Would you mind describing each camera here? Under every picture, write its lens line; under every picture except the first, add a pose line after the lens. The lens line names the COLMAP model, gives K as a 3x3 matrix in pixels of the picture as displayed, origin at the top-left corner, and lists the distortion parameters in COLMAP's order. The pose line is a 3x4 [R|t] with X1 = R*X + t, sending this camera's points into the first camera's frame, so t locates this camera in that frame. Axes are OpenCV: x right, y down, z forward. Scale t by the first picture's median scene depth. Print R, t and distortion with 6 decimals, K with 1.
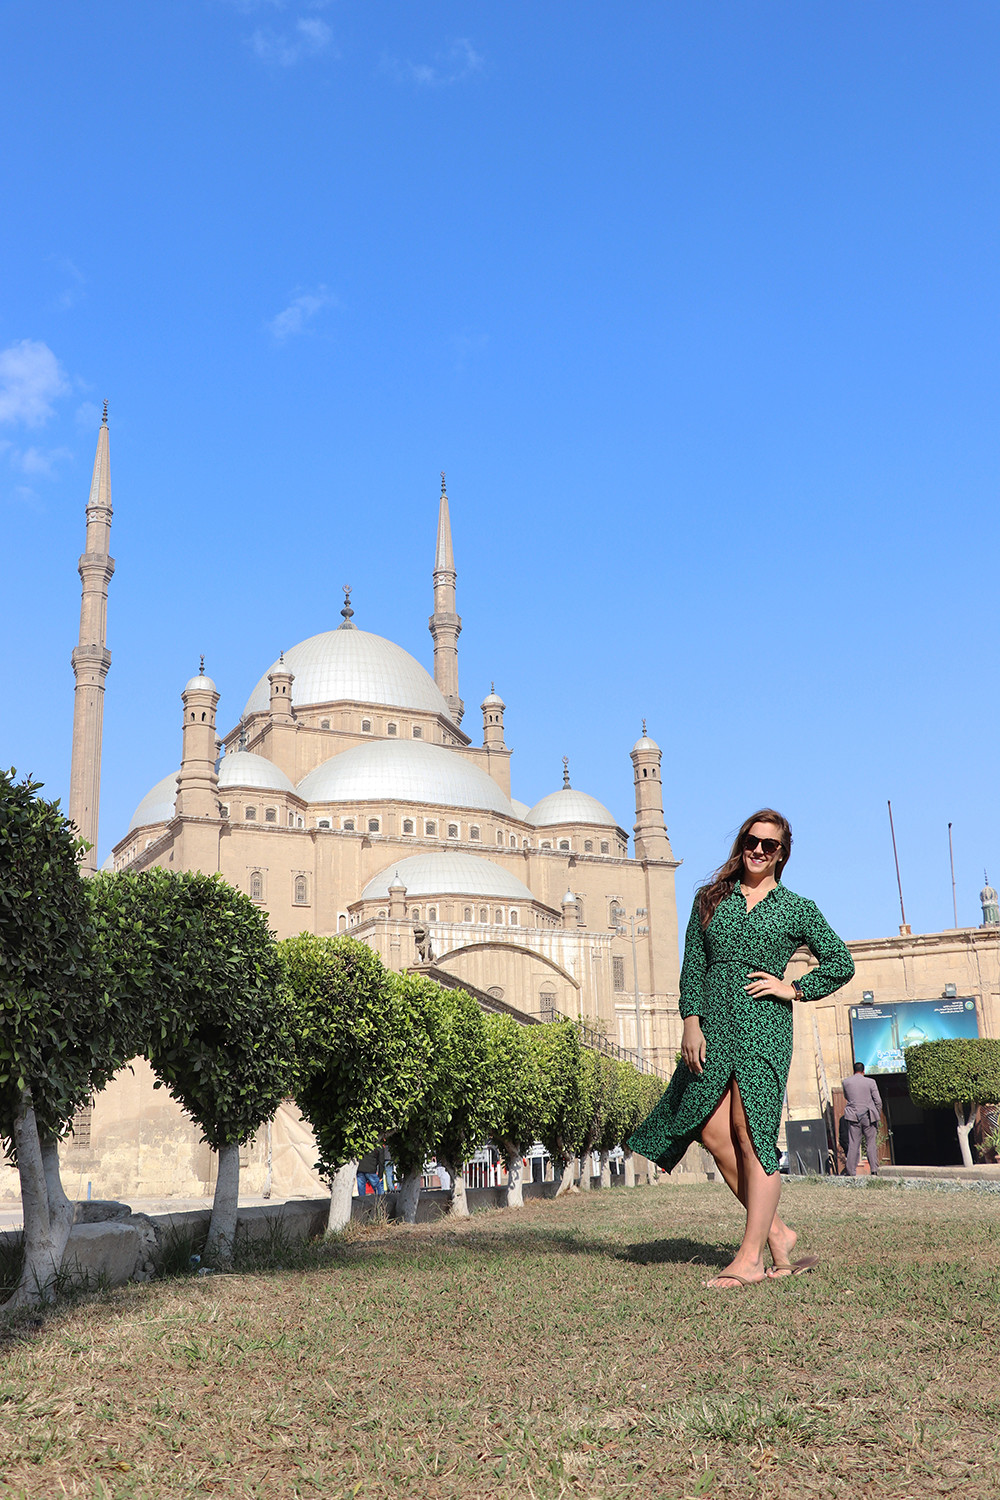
lens RADIAL K [[1852.8, 0, 499.2], [0, 1852.8, 633.9], [0, 0, 1]] dist [-0.086253, 0.278760]
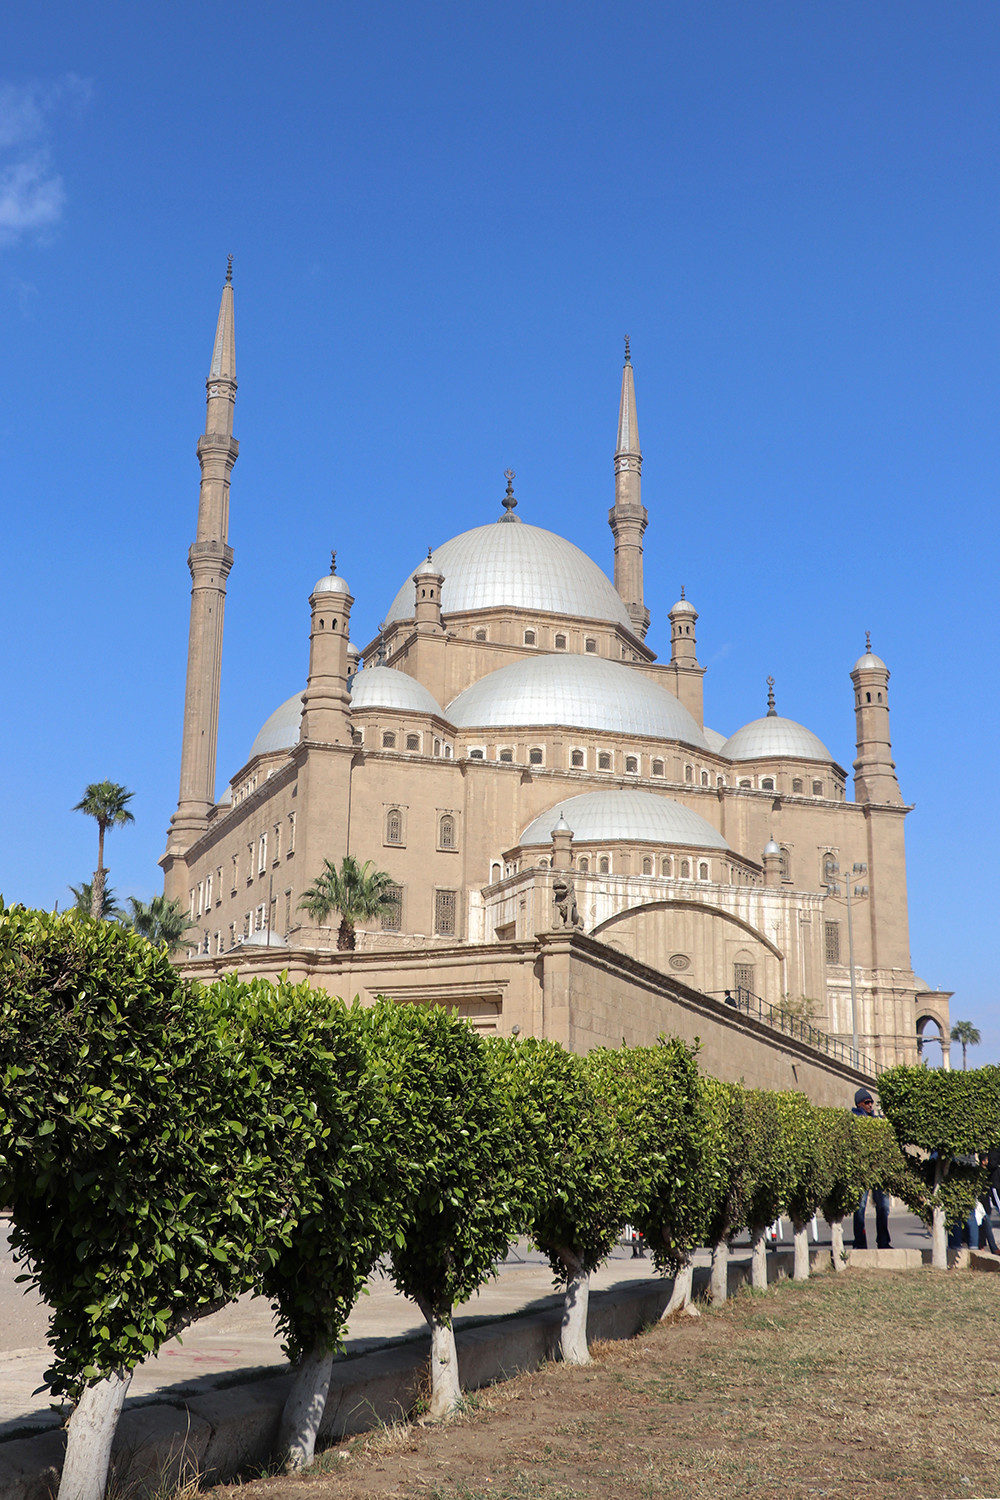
lens RADIAL K [[1852.8, 0, 499.2], [0, 1852.8, 633.9], [0, 0, 1]] dist [-0.086253, 0.278760]
pose [[0.990852, 0.006817, -0.134779, 0.027557], [-0.003119, 0.999613, 0.027628, 0.025657], [0.134916, -0.026955, 0.990490, 0.176671]]
